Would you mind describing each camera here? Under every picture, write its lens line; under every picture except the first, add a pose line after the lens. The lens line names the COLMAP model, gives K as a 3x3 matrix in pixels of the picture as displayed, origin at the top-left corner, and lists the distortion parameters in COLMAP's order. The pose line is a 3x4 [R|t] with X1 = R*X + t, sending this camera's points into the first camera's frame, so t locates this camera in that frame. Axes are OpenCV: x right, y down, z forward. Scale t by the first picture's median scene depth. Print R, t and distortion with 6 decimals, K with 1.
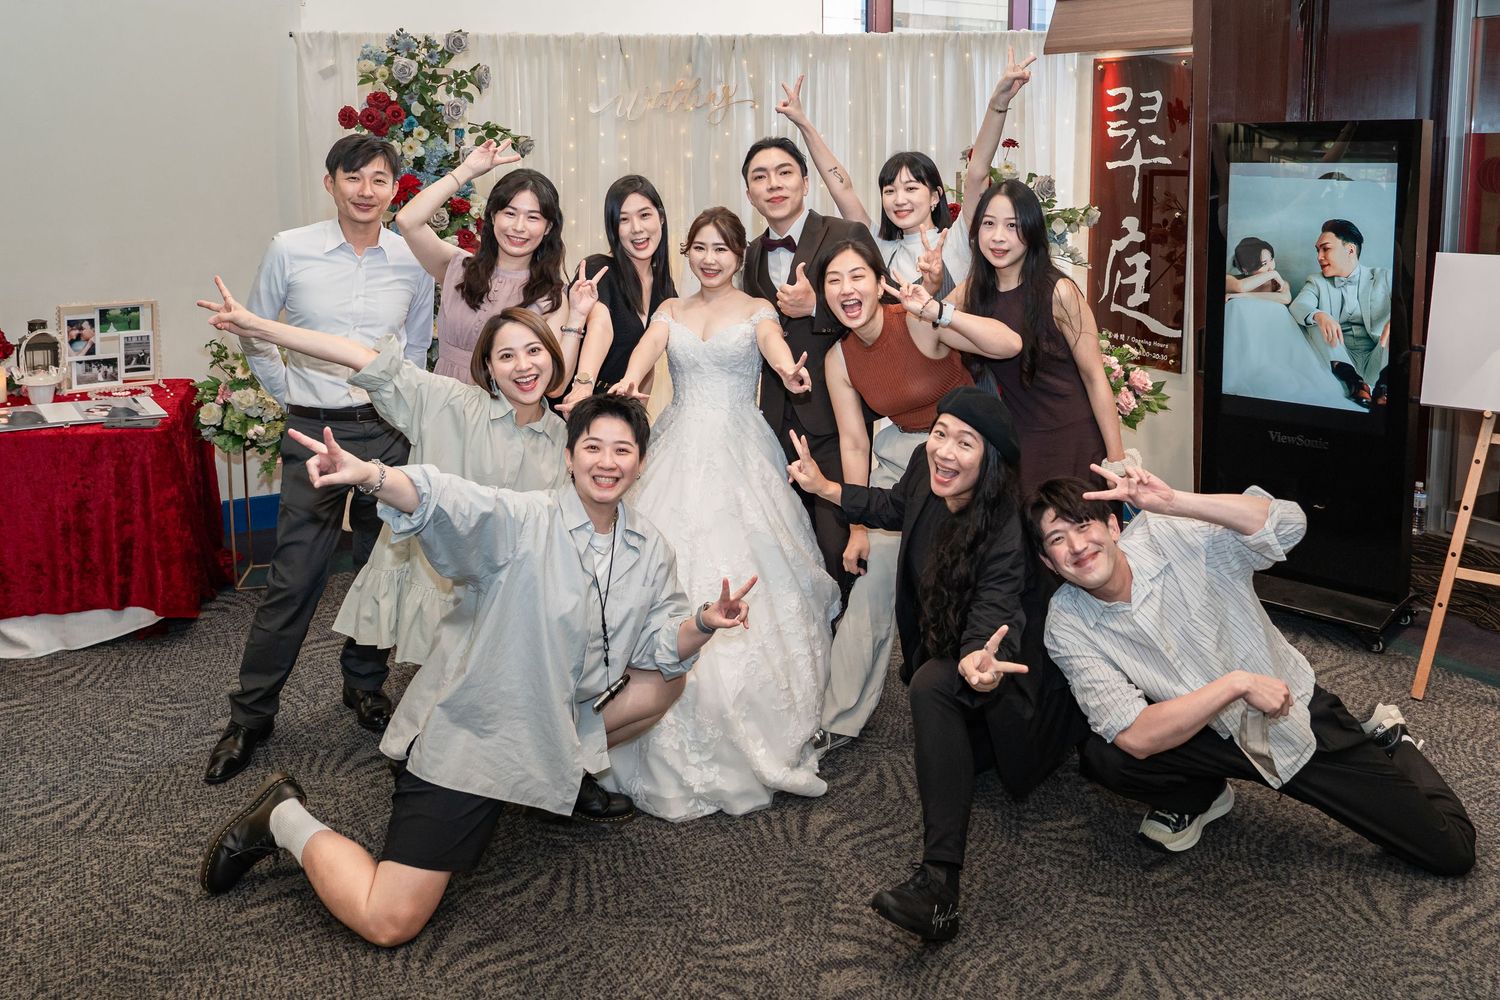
lens RADIAL K [[1073.1, 0, 748.5], [0, 1073.1, 496.5], [0, 0, 1]] dist [-0.008740, 0.001091]
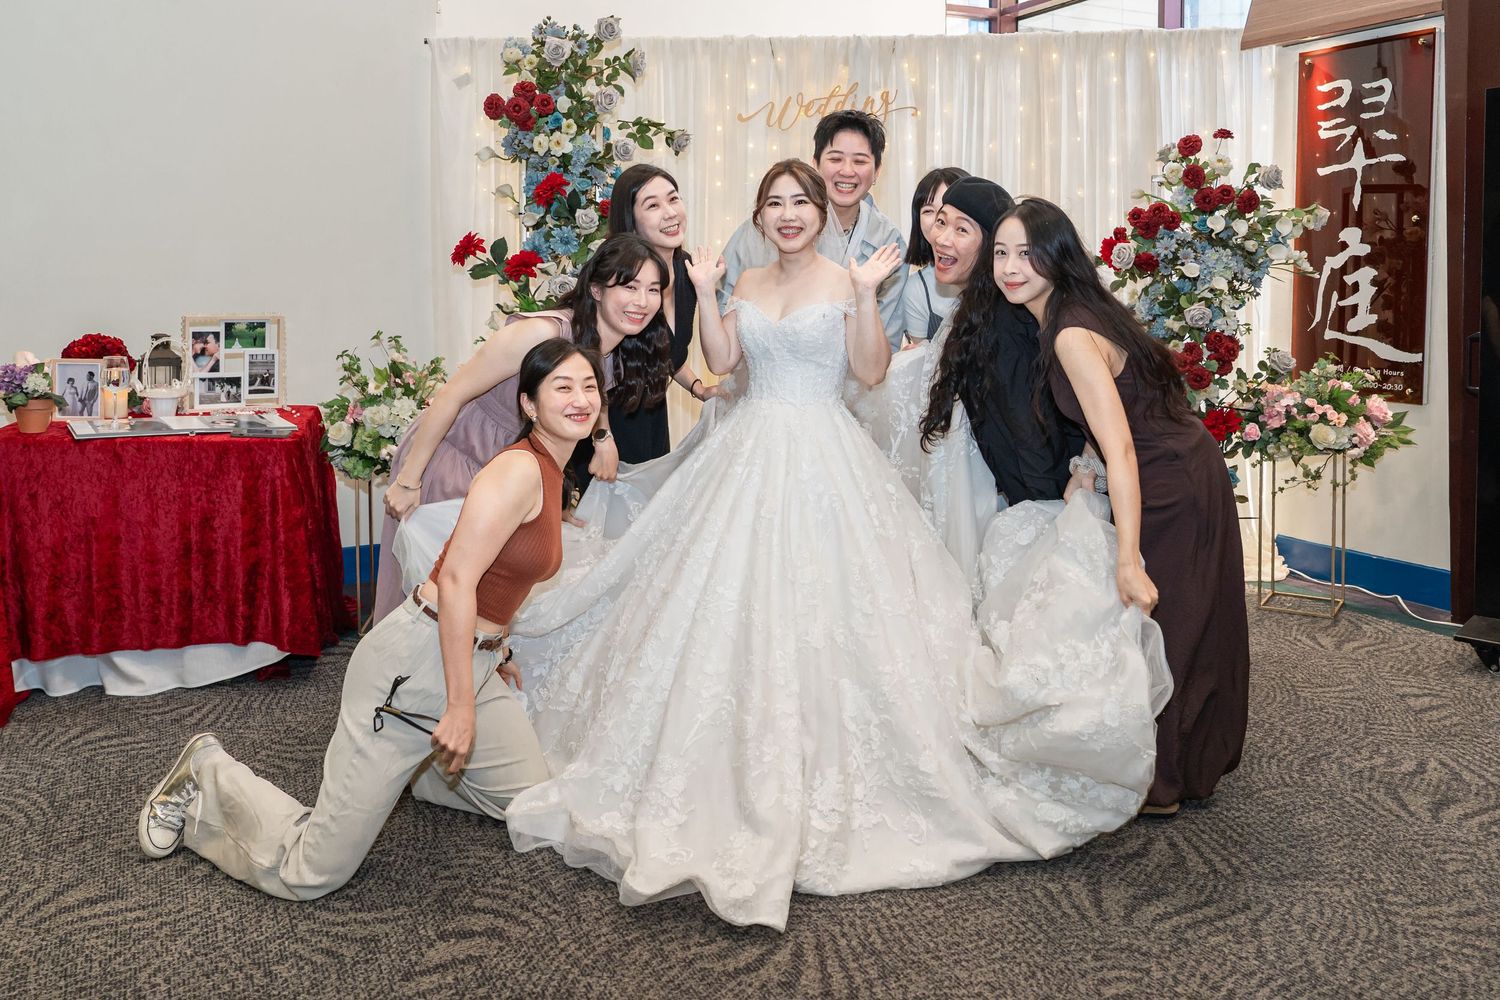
lens RADIAL K [[1159.3, 0, 751.3], [0, 1159.3, 503.1], [0, 0, 1]] dist [-0.015131, 0.008386]
pose [[0.995132, -0.005209, -0.098413, -0.062283], [-0.001339, 0.997795, -0.066353, 0.042790], [0.098542, 0.066162, 0.992931, 0.073465]]
